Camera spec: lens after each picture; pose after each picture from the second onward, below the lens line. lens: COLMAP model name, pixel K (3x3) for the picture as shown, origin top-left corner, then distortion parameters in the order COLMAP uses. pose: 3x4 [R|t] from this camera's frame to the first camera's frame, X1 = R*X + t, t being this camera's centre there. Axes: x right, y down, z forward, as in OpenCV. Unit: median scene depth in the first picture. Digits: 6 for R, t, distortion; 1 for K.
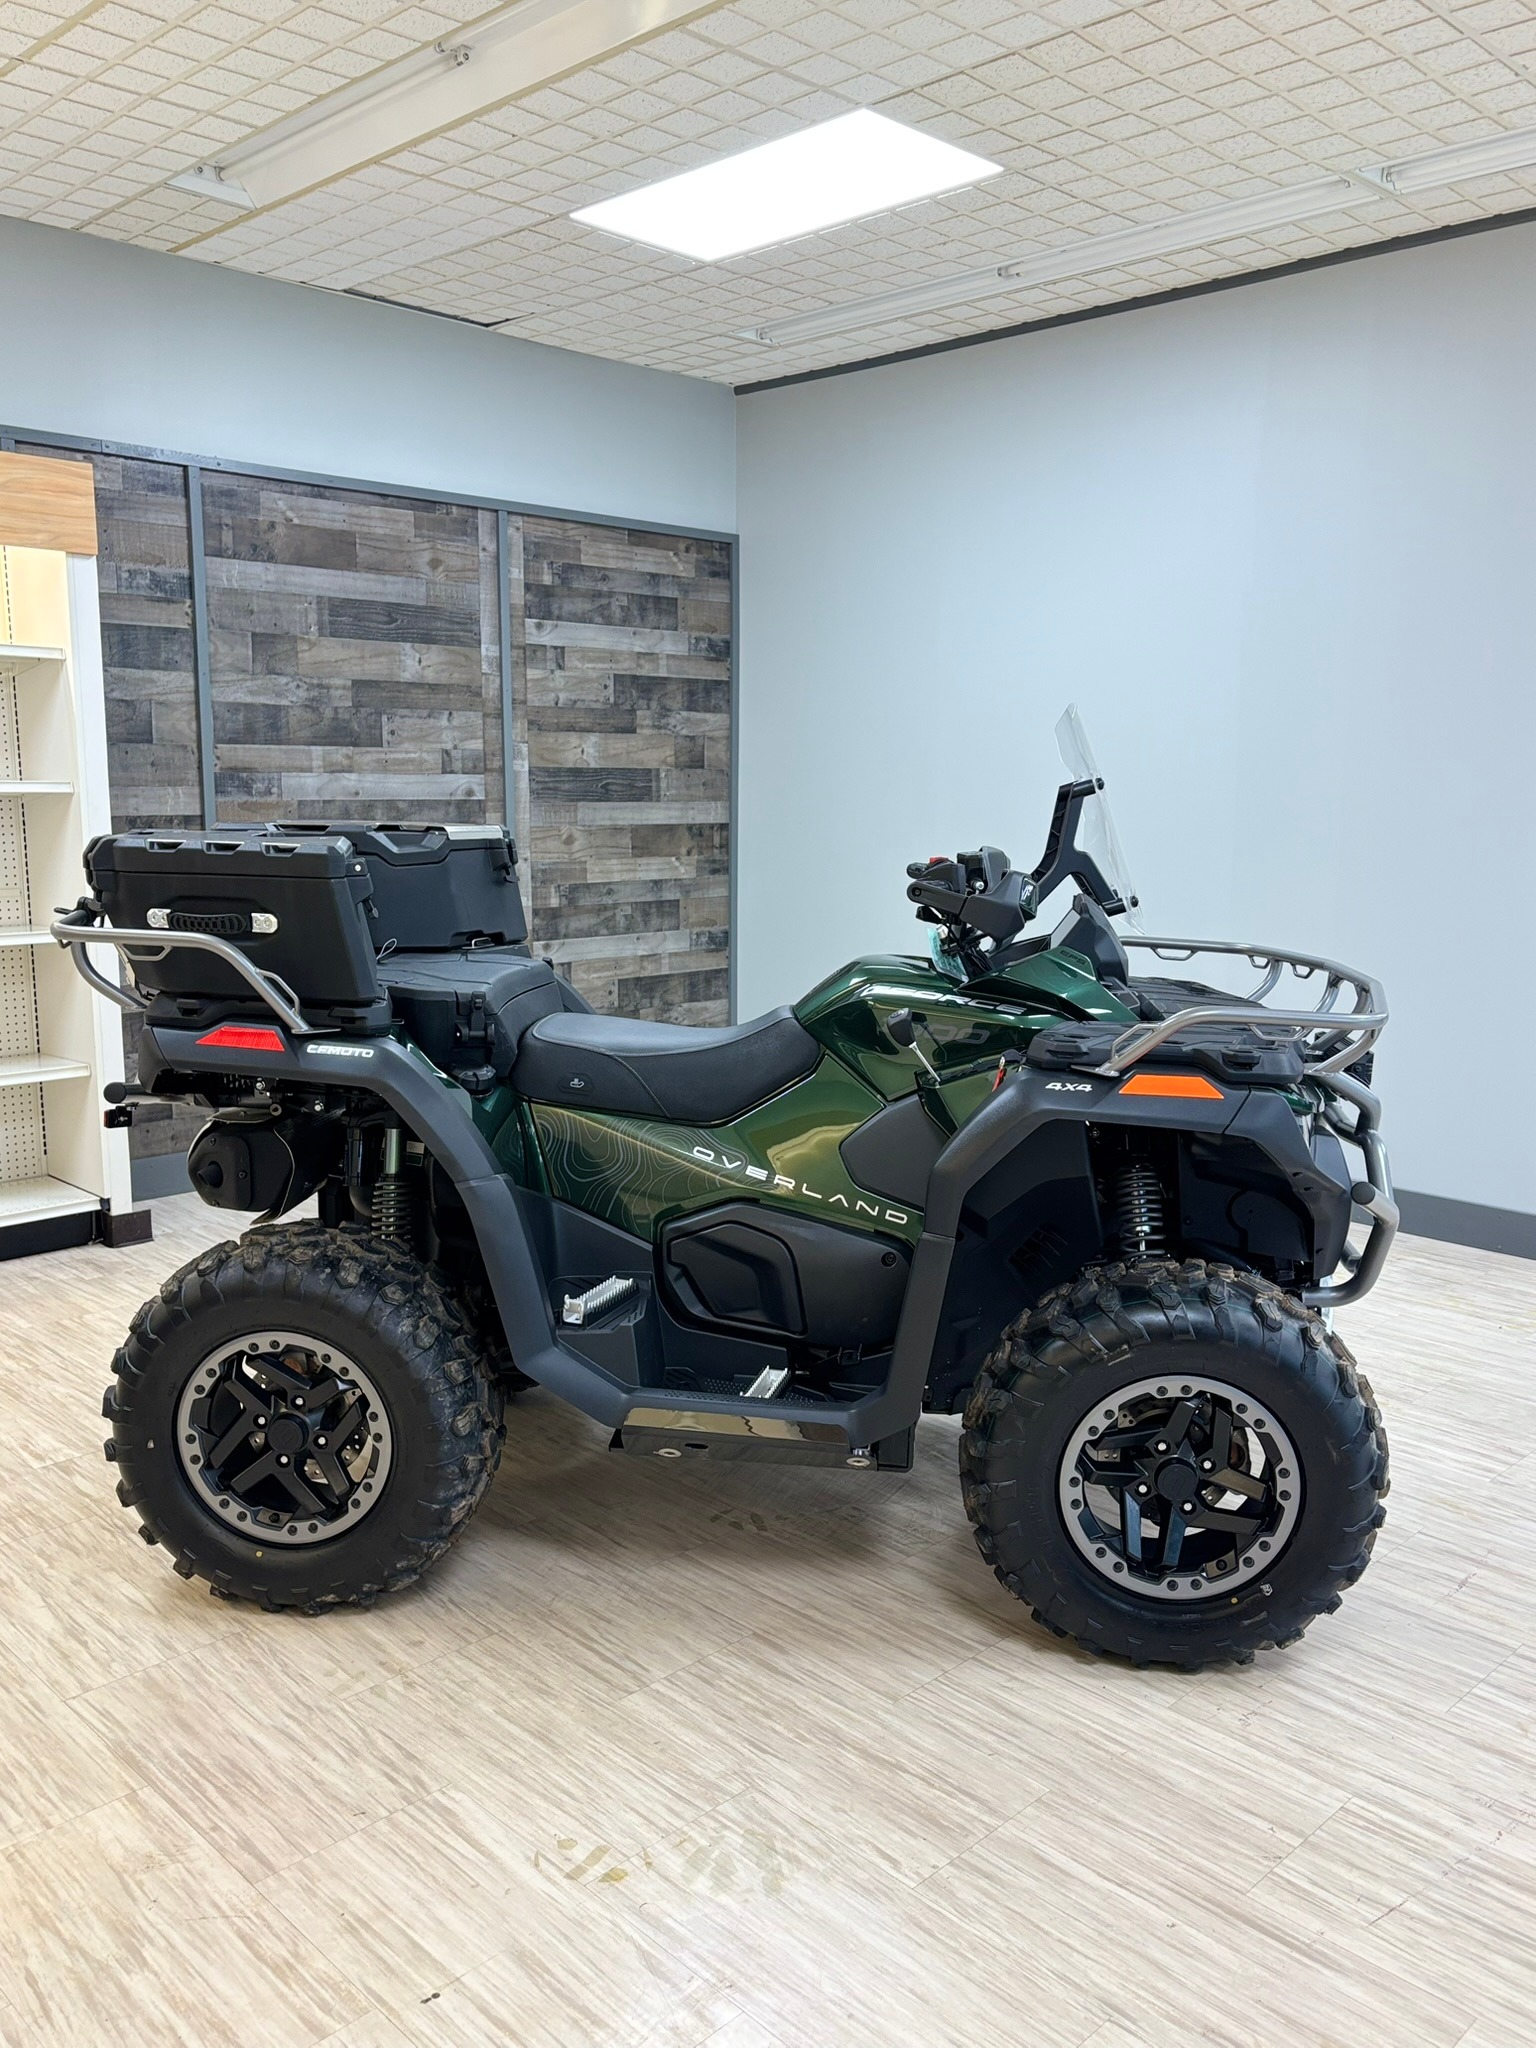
lens RADIAL K [[1650.5, 0, 771.9], [0, 1650.5, 1069.9], [0, 0, 1]] dist [0.042590, -0.038203]
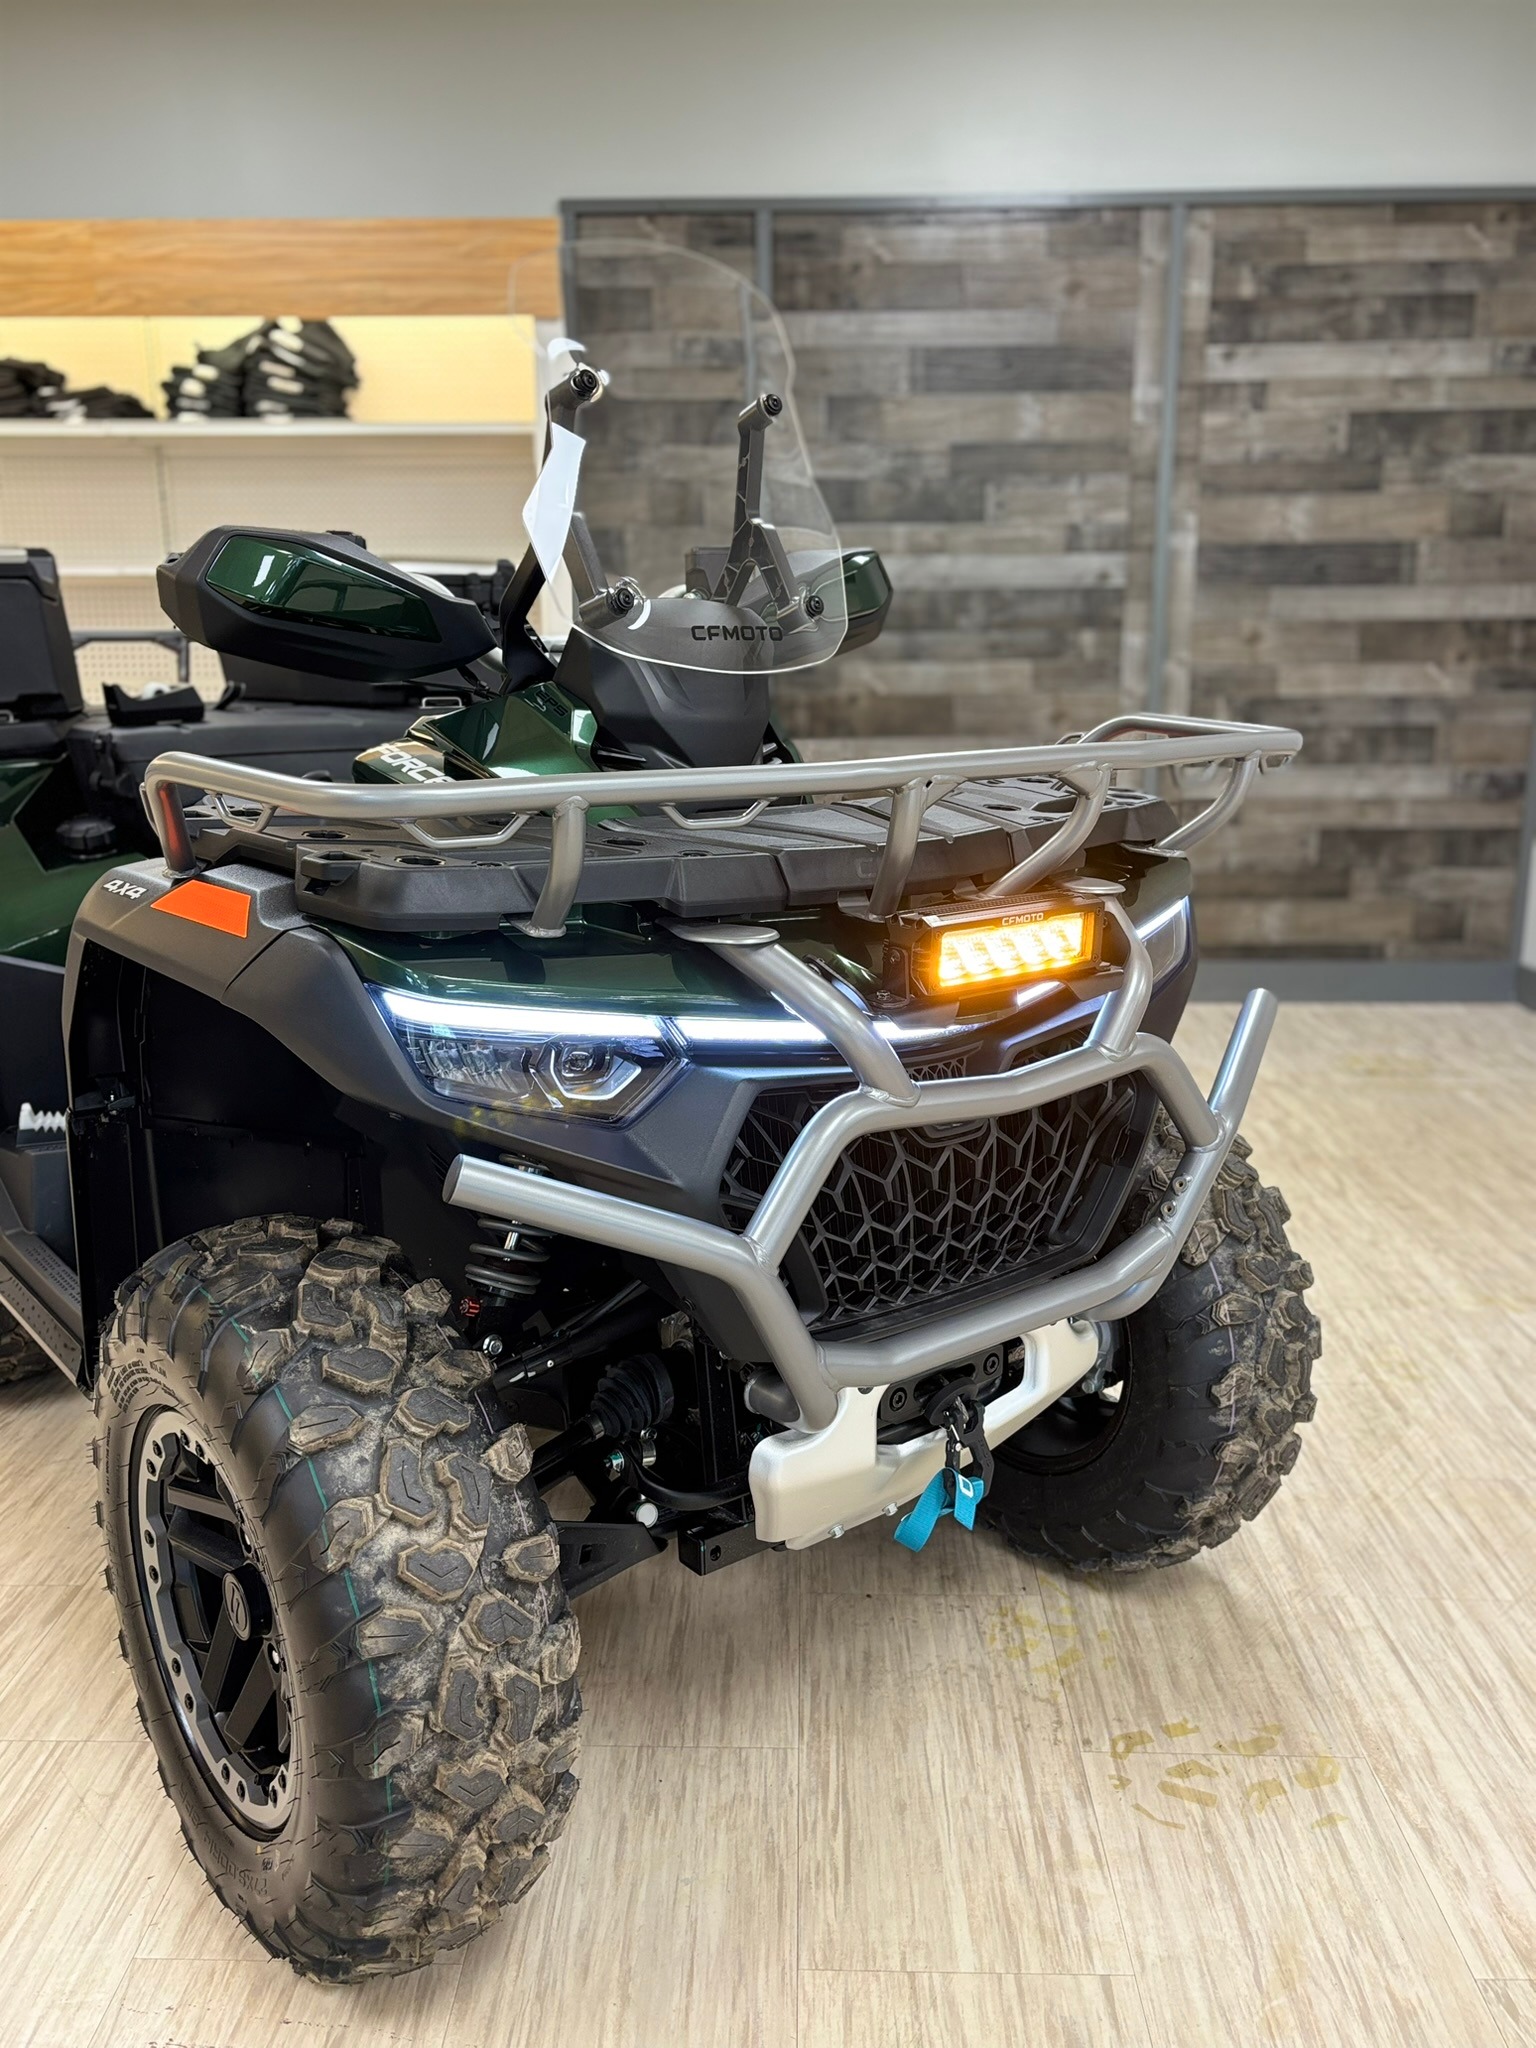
lens RADIAL K [[1665.1, 0, 777.0], [0, 1665.1, 1036.6], [0, 0, 1]] dist [0.029955, 0.003056]
pose [[0.695491, 0.156156, -0.701361, 0.335310], [-0.116532, 0.987690, 0.104349, -0.011758], [0.709022, 0.009157, 0.705127, 0.324800]]
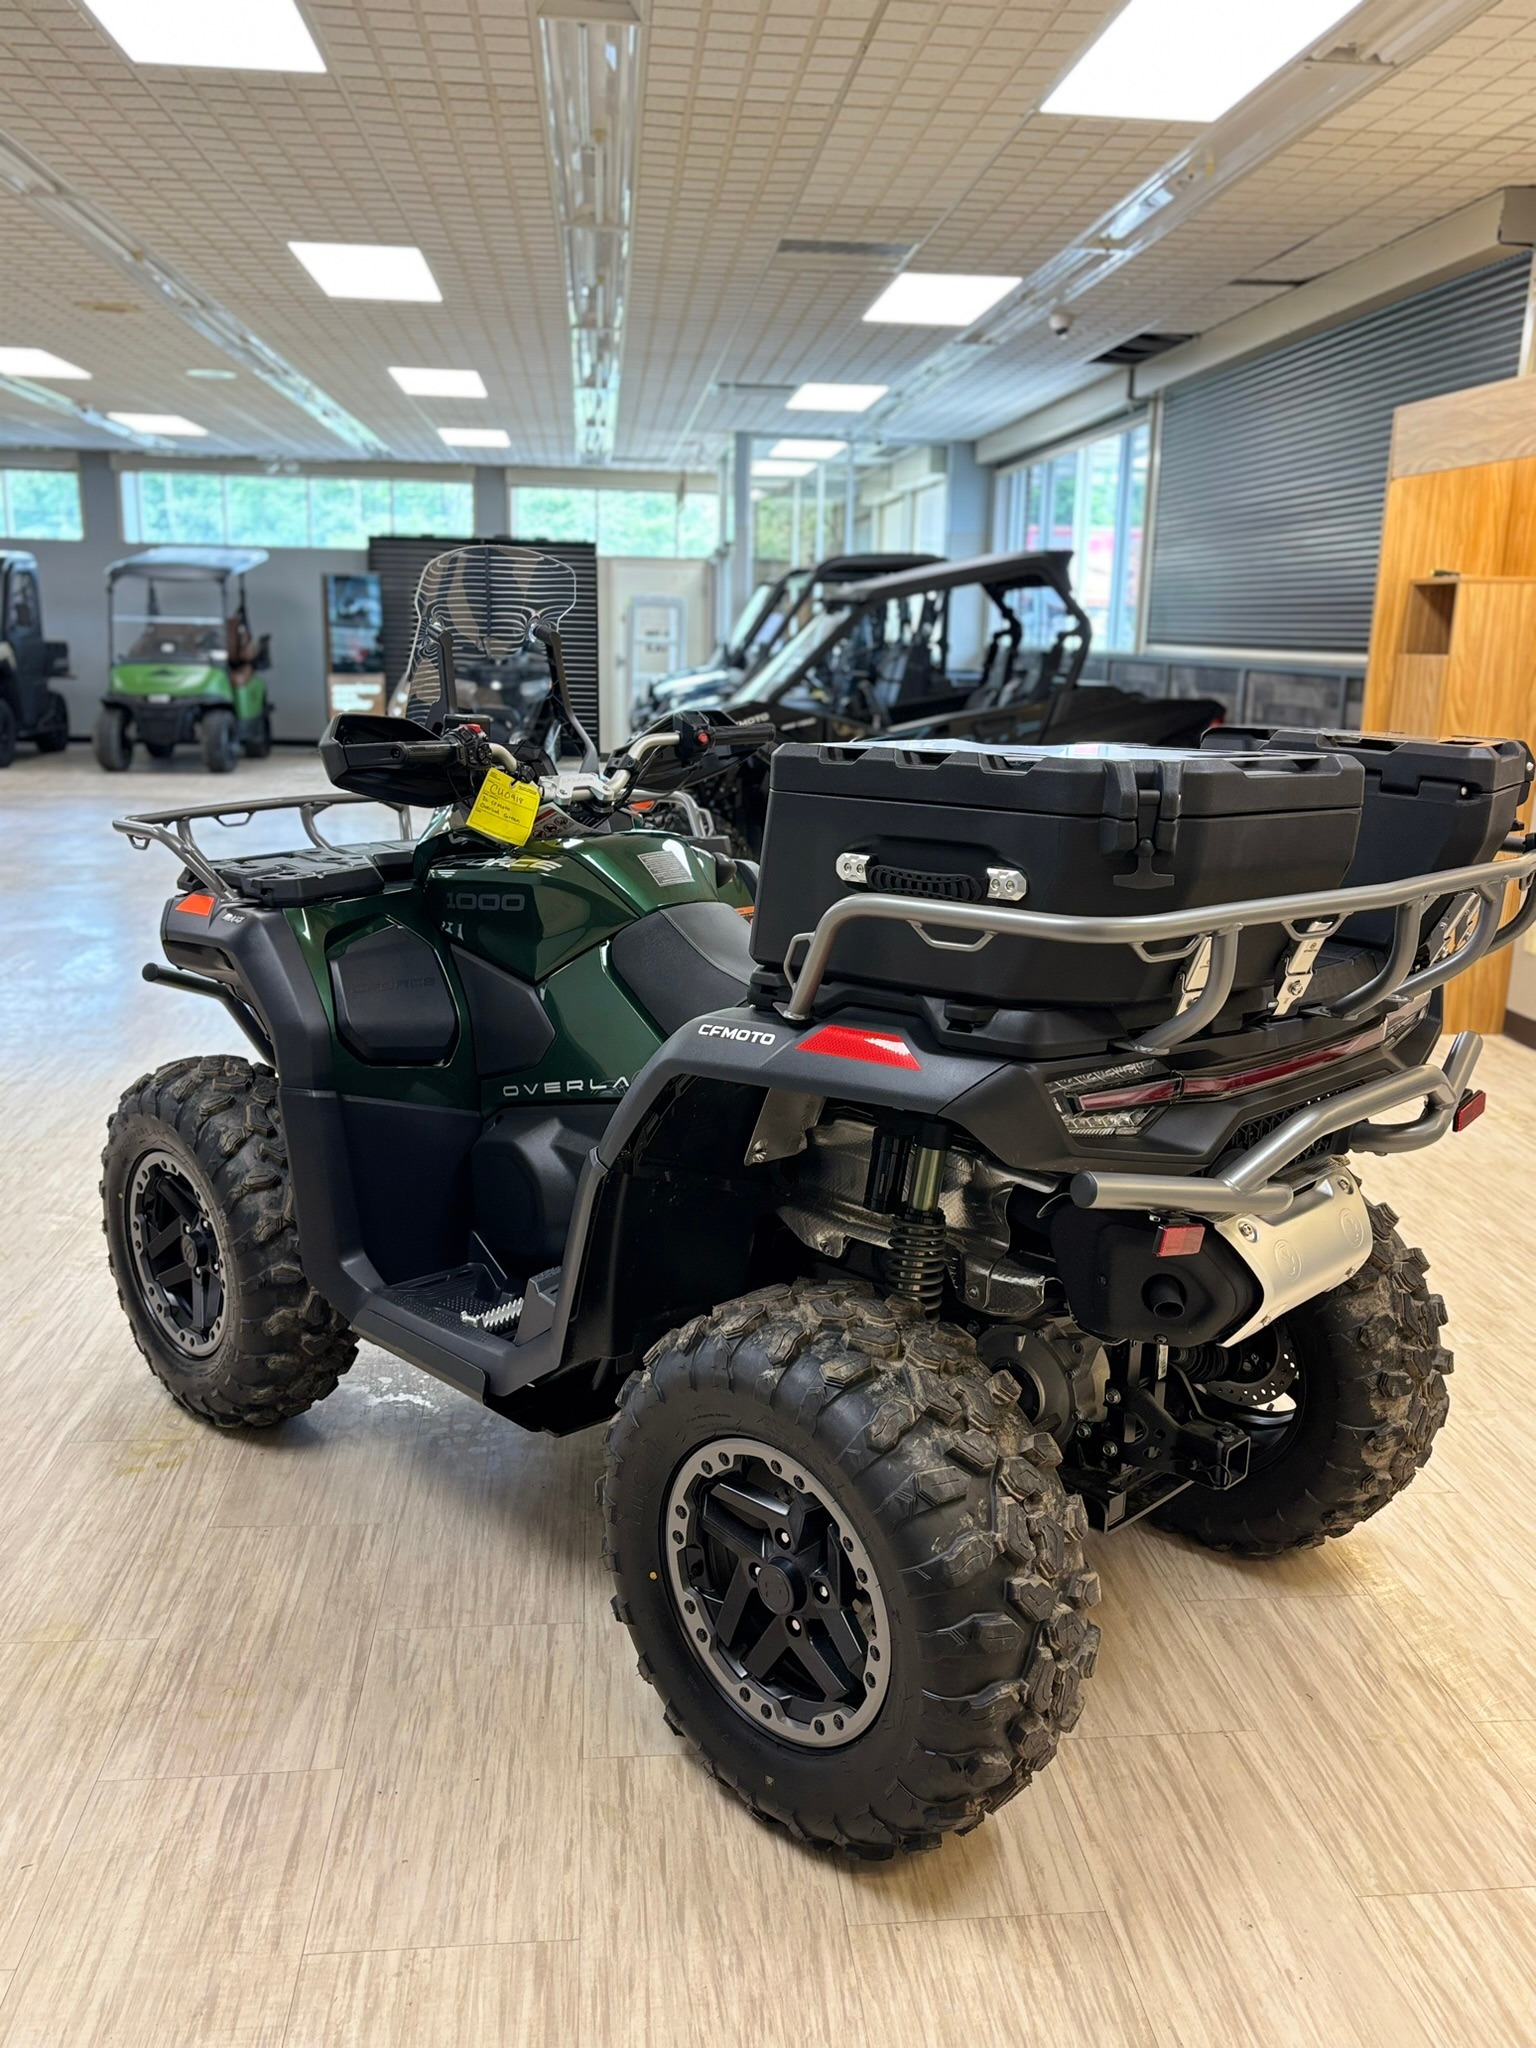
lens RADIAL K [[1643.8, 0, 738.2], [0, 1643.8, 1038.2], [0, 0, 1]] dist [0.031743, -0.002514]
pose [[-0.768658, -0.177392, 0.614570, -0.298905], [0.086575, 0.923085, 0.374724, -0.159673], [-0.633774, 0.341241, -0.694180, 0.866698]]
